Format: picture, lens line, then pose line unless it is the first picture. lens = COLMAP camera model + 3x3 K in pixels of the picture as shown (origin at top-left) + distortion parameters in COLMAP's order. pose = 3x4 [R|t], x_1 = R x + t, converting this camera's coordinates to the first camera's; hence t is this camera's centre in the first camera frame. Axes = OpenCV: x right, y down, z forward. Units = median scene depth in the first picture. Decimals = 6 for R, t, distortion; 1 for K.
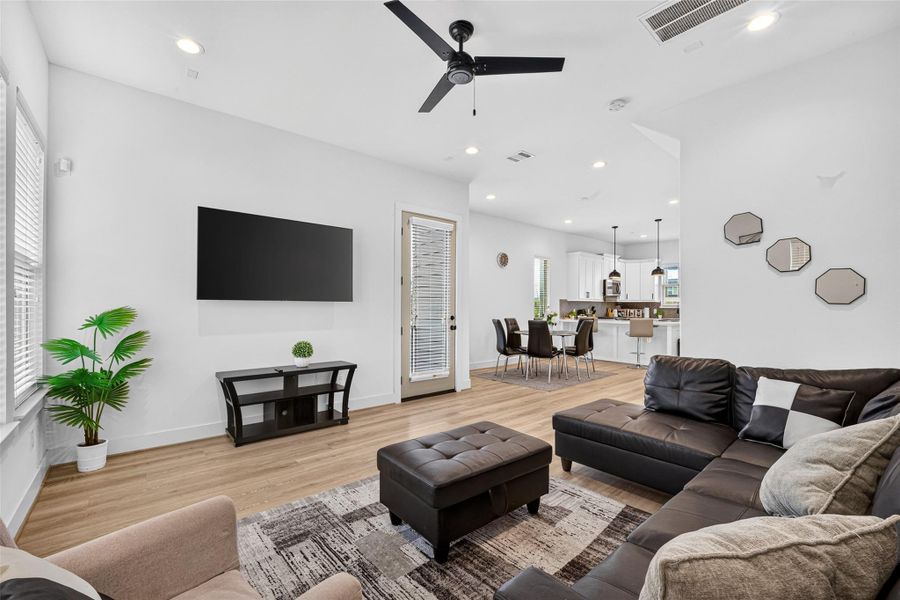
lens RADIAL K [[366.3, 0, 444.3], [0, 366.3, 303.0], [0, 0, 1]] dist [0.000330, -0.000009]
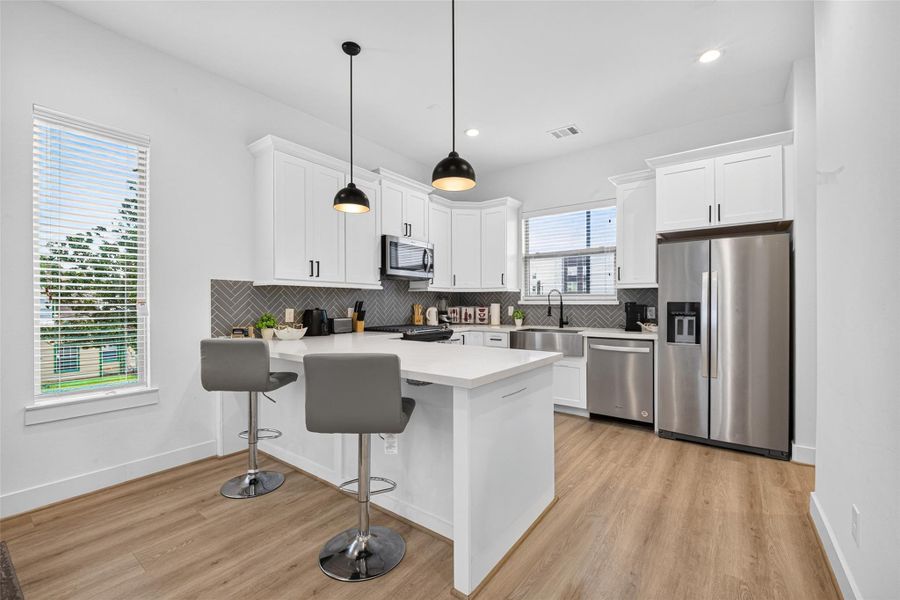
lens RADIAL K [[375.6, 0, 442.7], [0, 375.6, 304.0], [0, 0, 1]] dist [0.012966, -0.000095]
pose [[0.976066, -0.006303, 0.217383, 0.411890], [0.003971, 0.999930, 0.011163, 0.008146], [-0.217438, -0.010033, 0.976023, 0.582552]]
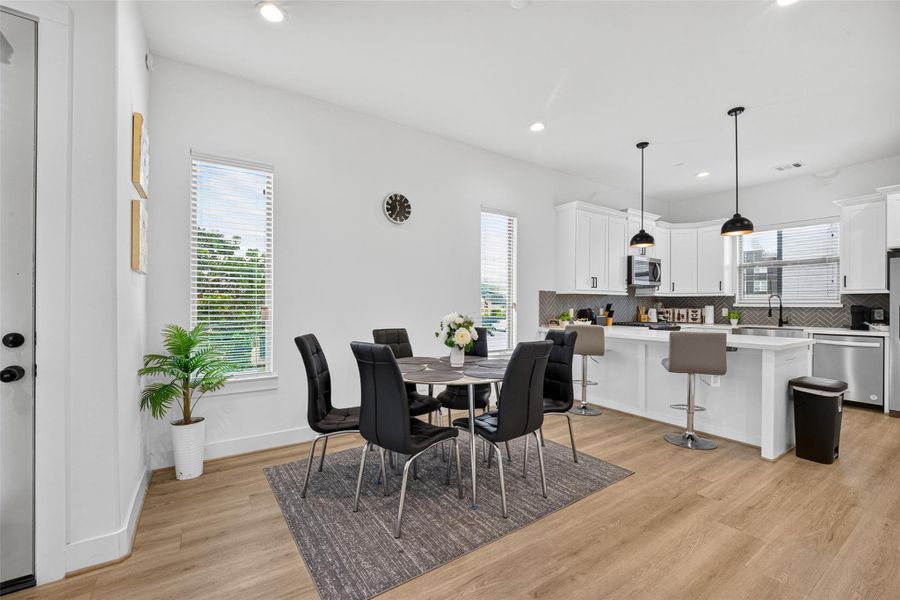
lens RADIAL K [[376.6, 0, 451.0], [0, 376.6, 305.3], [0, 0, 1]] dist [-0.003244, -0.000360]
pose [[0.995532, -0.001636, -0.094416, 0.221411], [0.002543, 0.999952, 0.009490, 0.005547], [0.094395, -0.009687, 0.995488, 0.404908]]
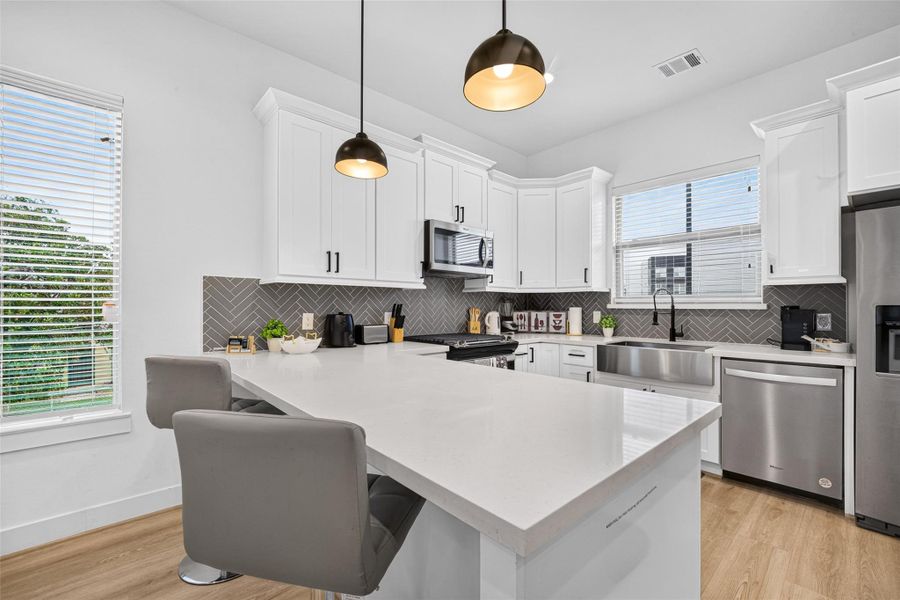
lens RADIAL K [[369.8, 0, 441.1], [0, 369.8, 304.6], [0, 0, 1]] dist [0.000187, -0.006053]
pose [[0.999796, -0.003311, 0.019946, 0.444552], [0.003268, 0.999992, 0.002200, 0.009401], [-0.019953, -0.002134, 0.999799, 0.681883]]
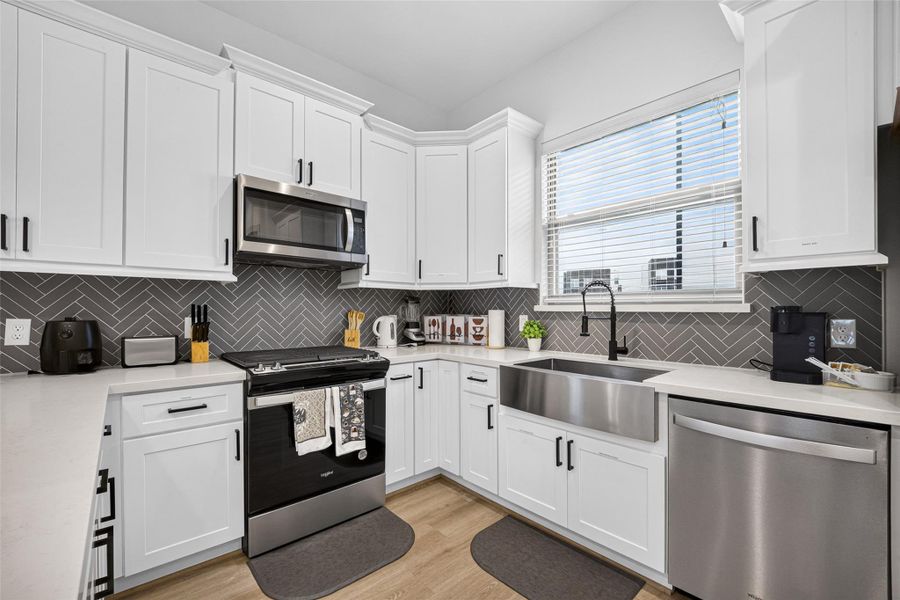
lens RADIAL K [[368.8, 0, 449.5], [0, 368.8, 308.7], [0, 0, 1]] dist [-0.002954, -0.000657]
pose [[0.999617, -0.004264, 0.027327, 0.554995], [0.004127, 0.999979, 0.005038, 0.011193], [-0.027348, -0.004923, 0.999614, 0.790601]]
